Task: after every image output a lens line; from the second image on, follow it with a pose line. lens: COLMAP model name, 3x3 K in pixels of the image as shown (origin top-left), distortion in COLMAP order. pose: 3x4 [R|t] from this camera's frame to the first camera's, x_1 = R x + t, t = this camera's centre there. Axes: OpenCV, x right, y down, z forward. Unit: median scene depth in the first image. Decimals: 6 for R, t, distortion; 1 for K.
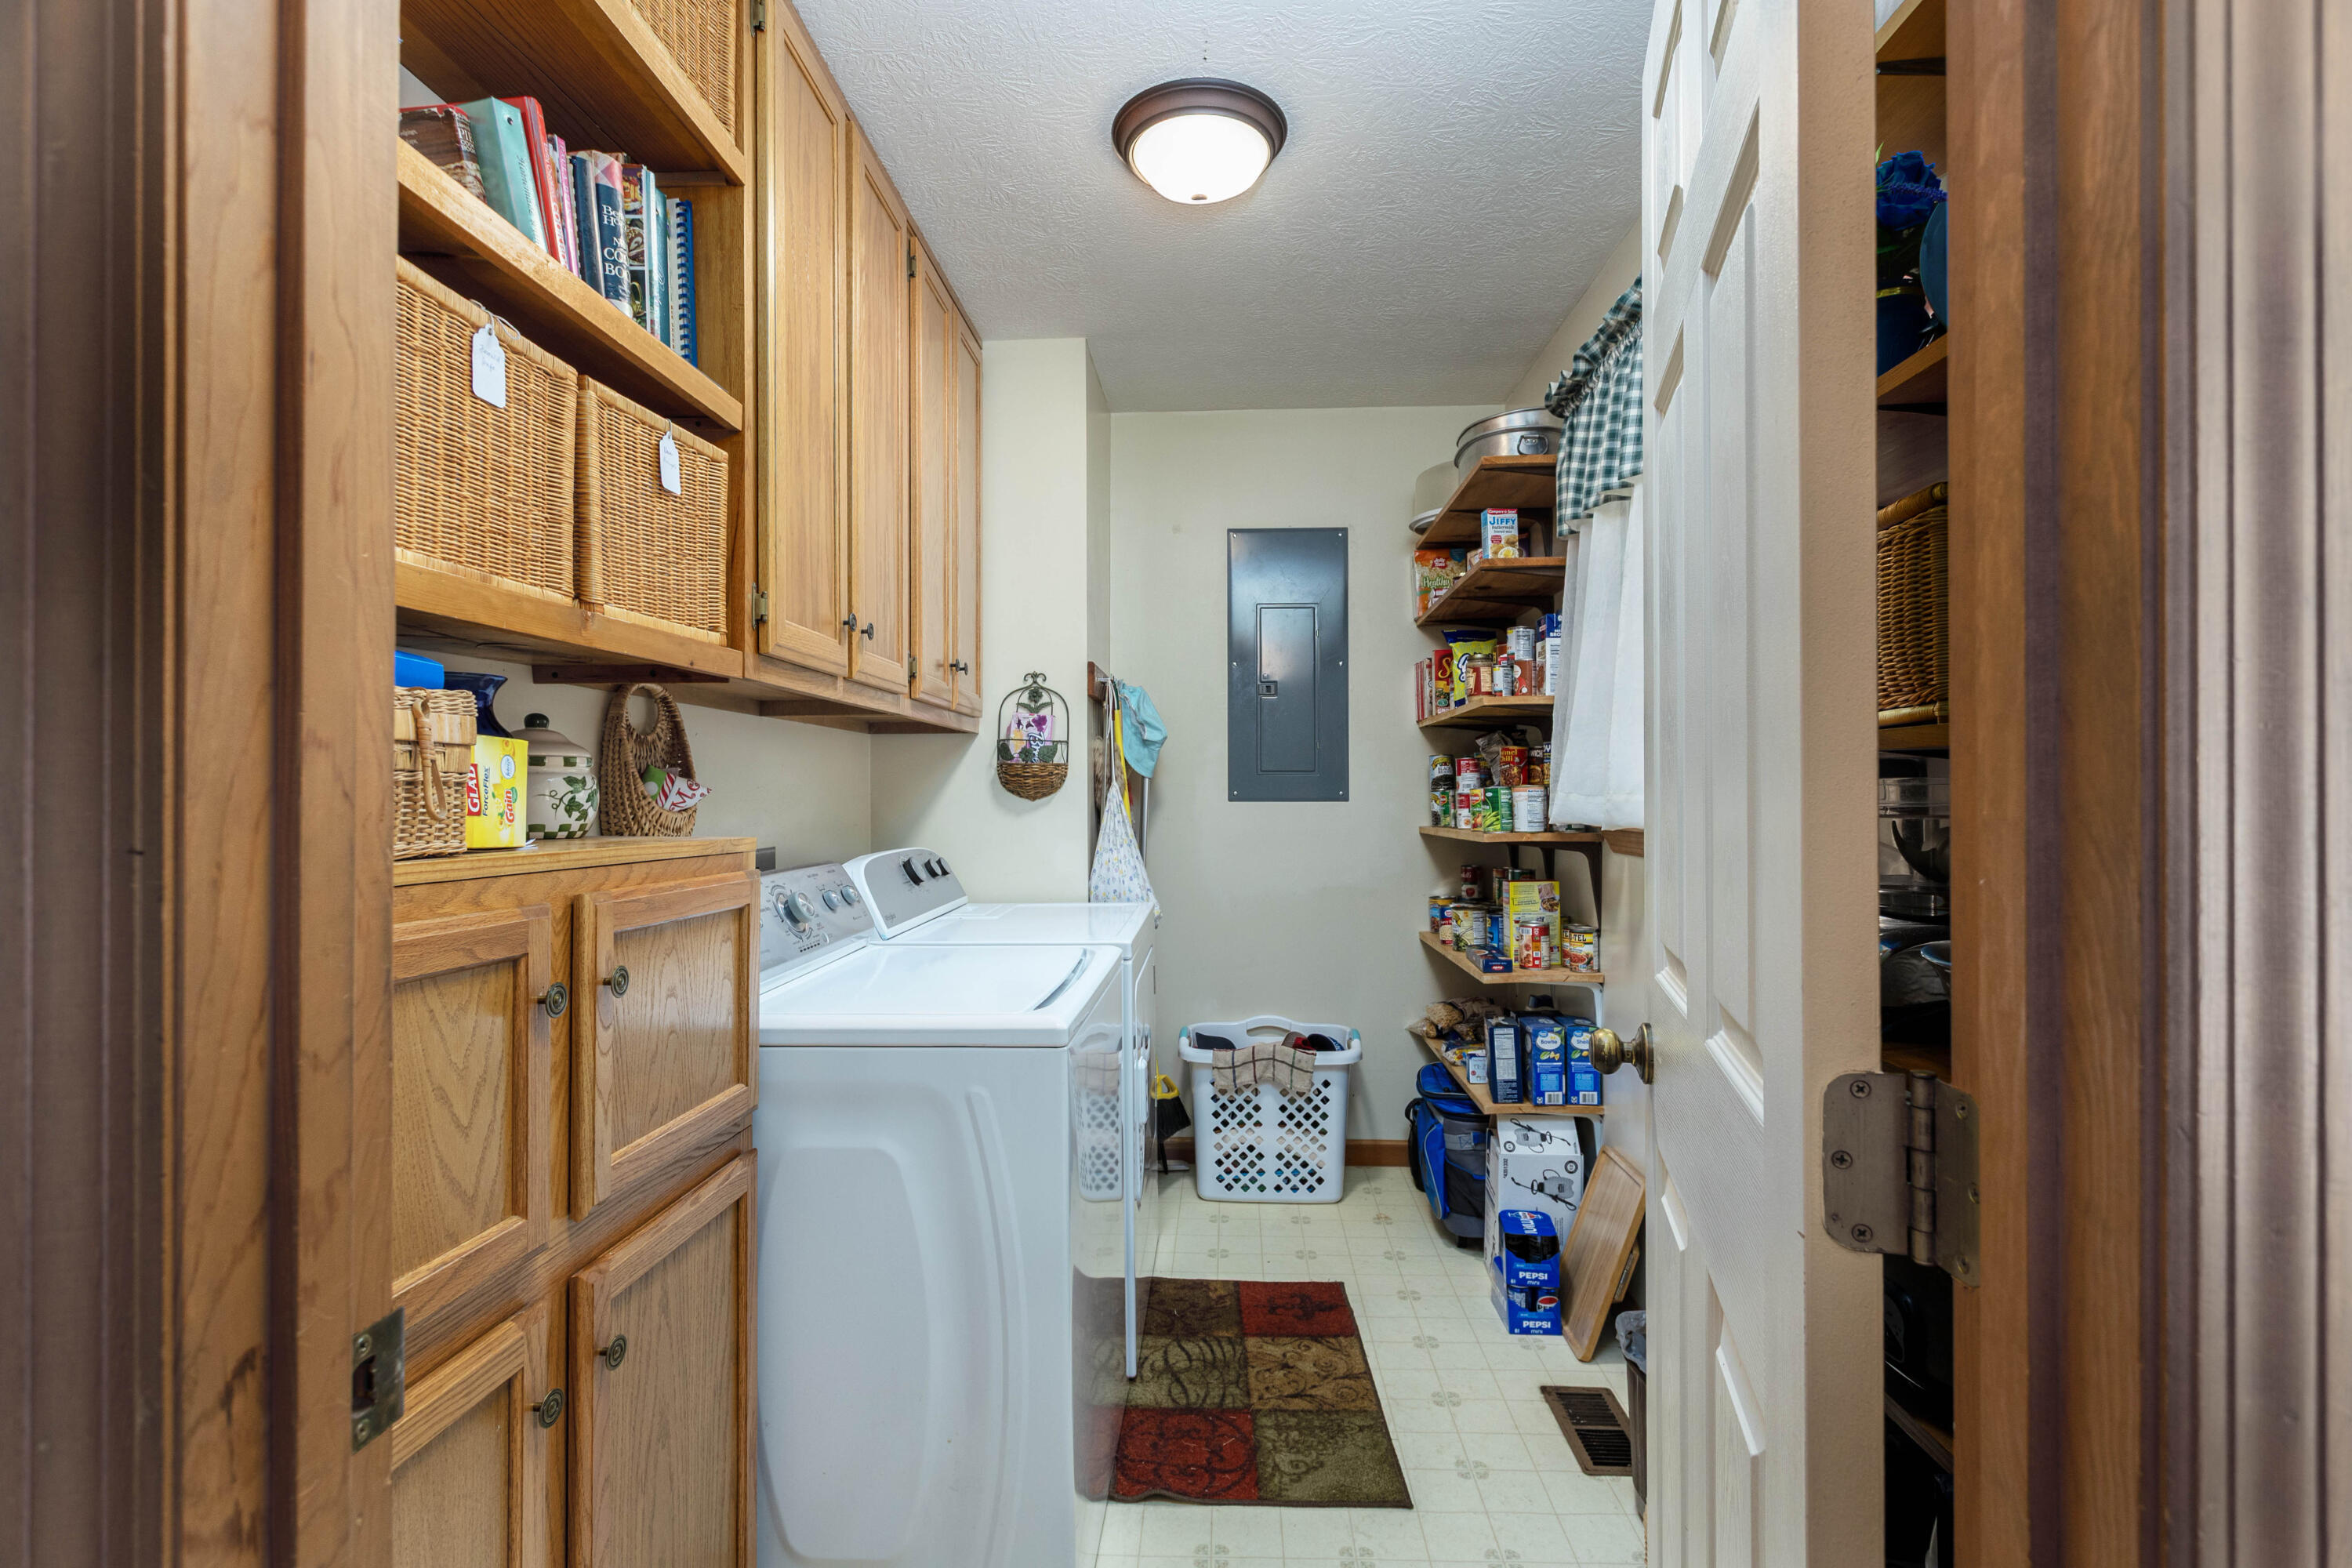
lens RADIAL K [[1110.8, 0, 1185.3], [0, 1110.8, 780.5], [0, 0, 1]] dist [0.000752, 0.001725]
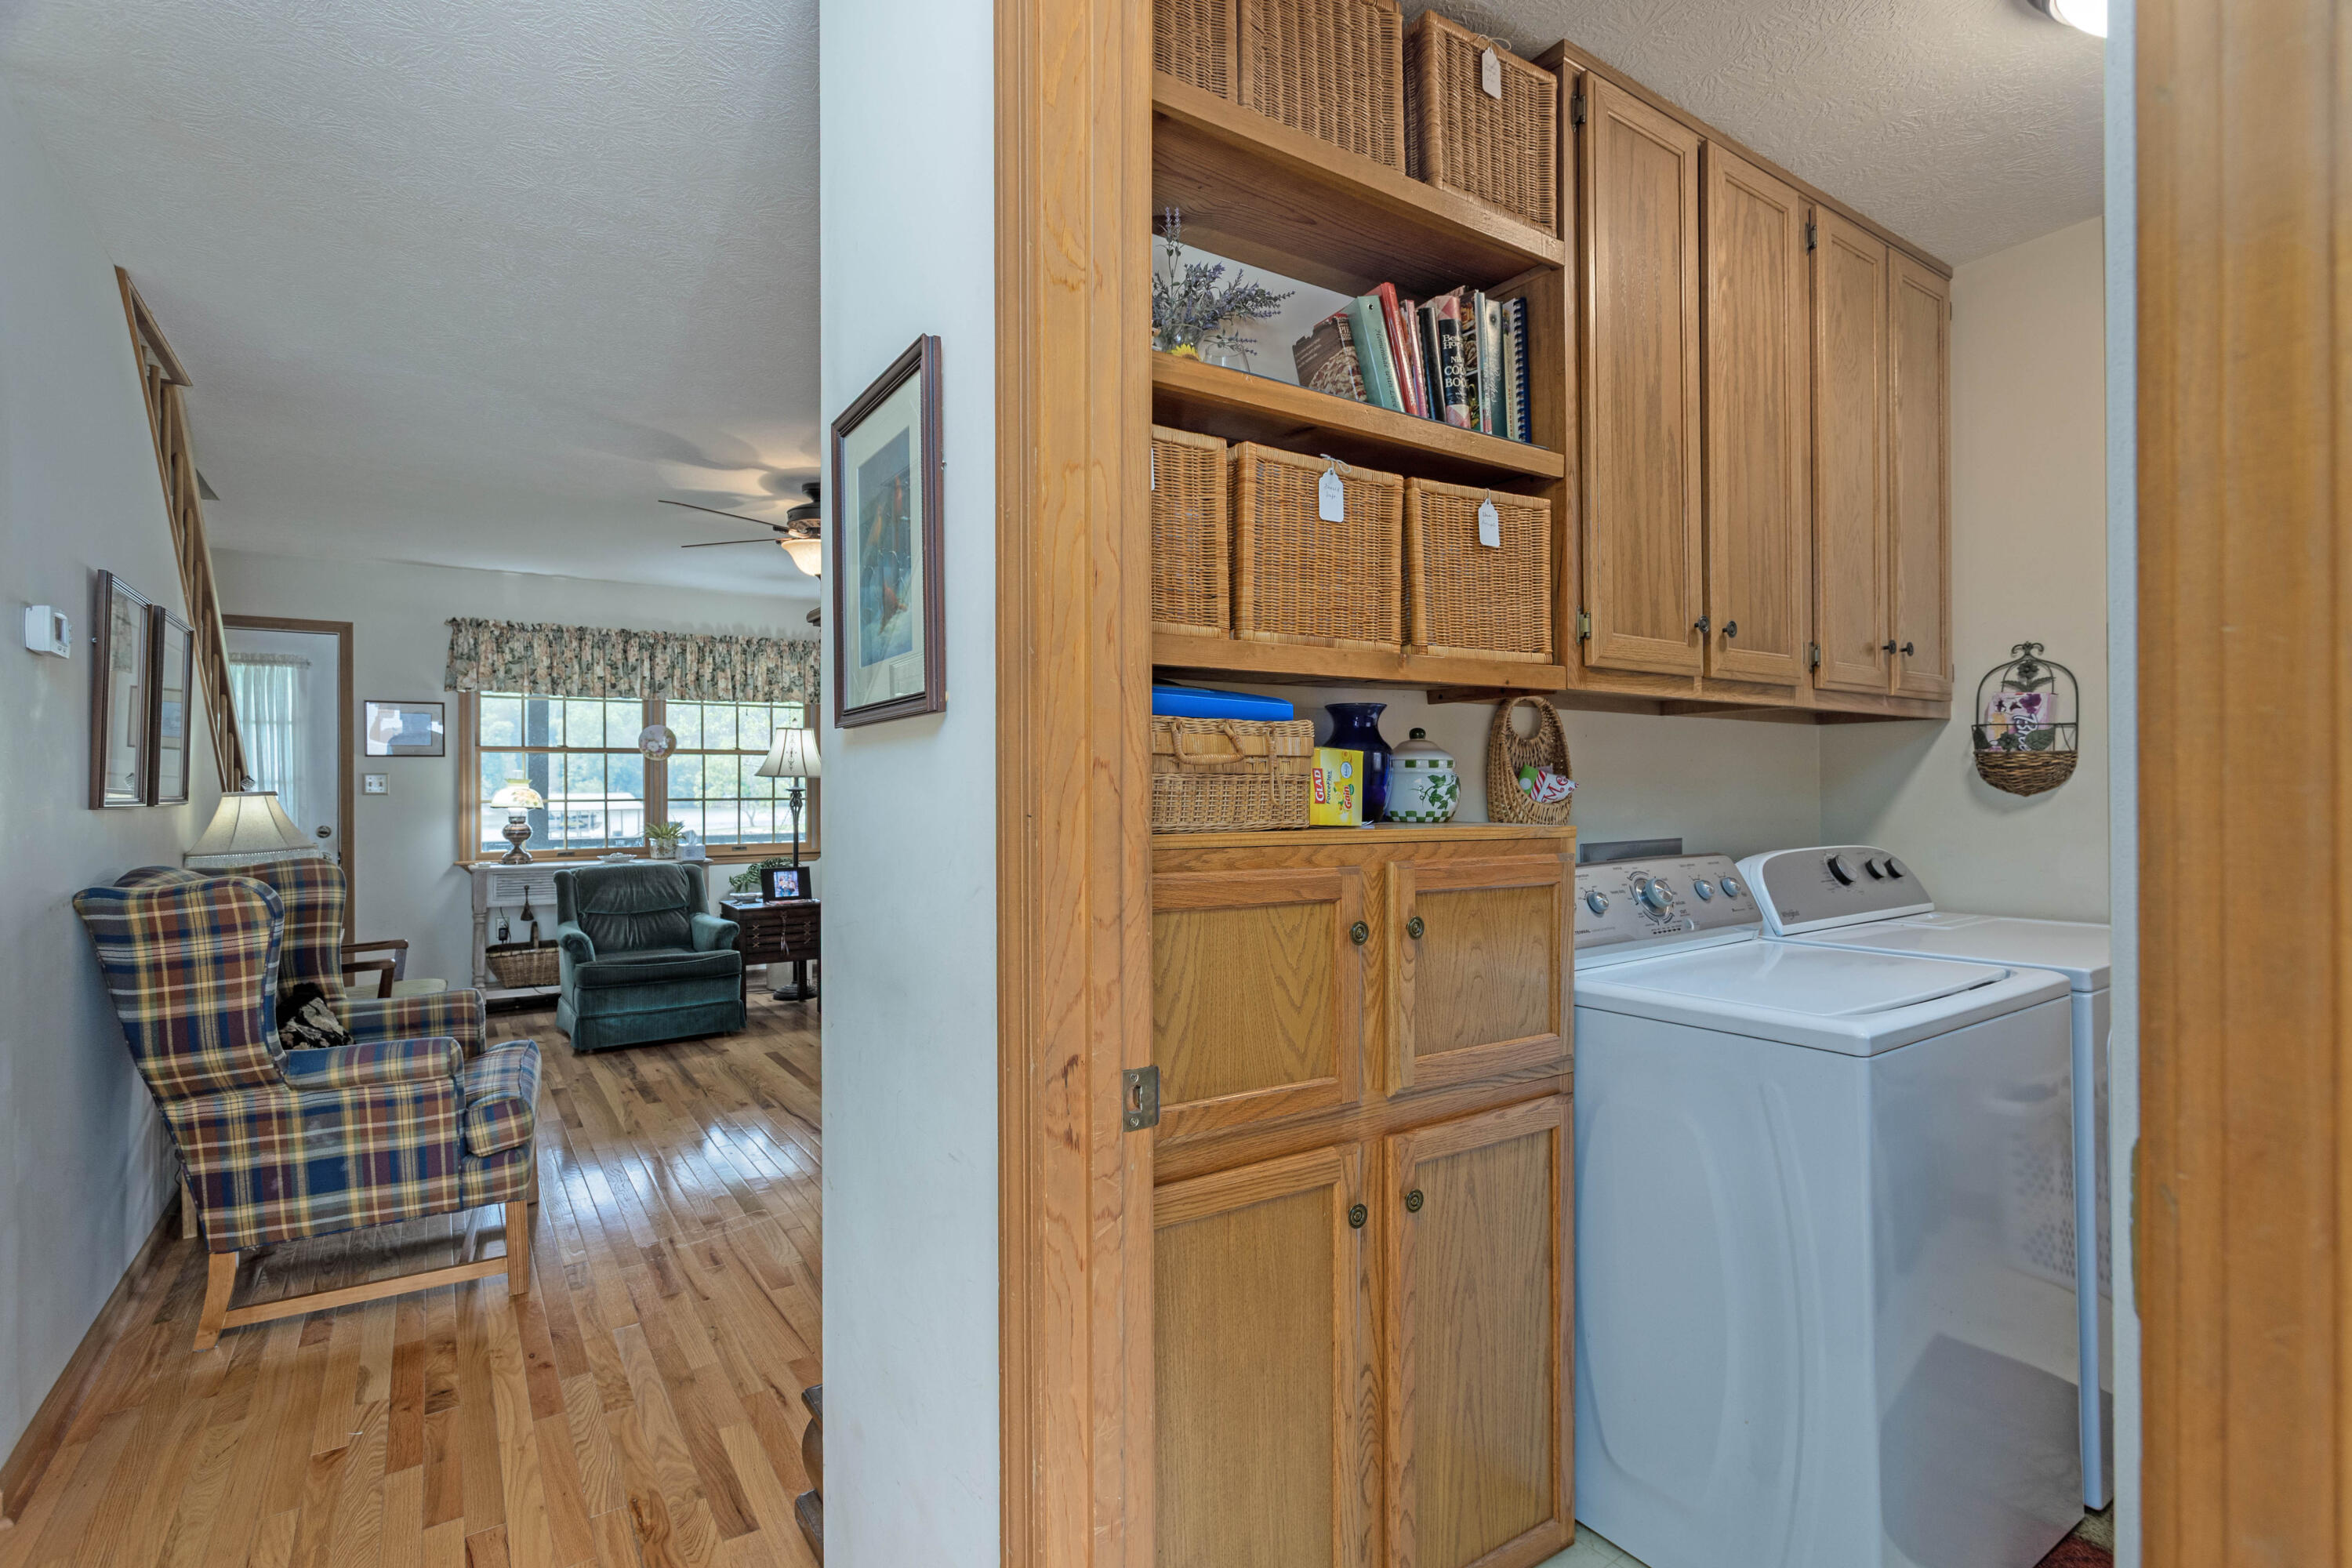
lens RADIAL K [[1110.8, 0, 1173.1], [0, 1110.8, 780.3], [0, 0, 1]] dist [0.000752, 0.001725]
pose [[0.593127, -0.004246, -0.805097, 0.321731], [0.009350, 0.999955, 0.001615, -0.002623], [0.805054, -0.008485, 0.593140, -0.027770]]
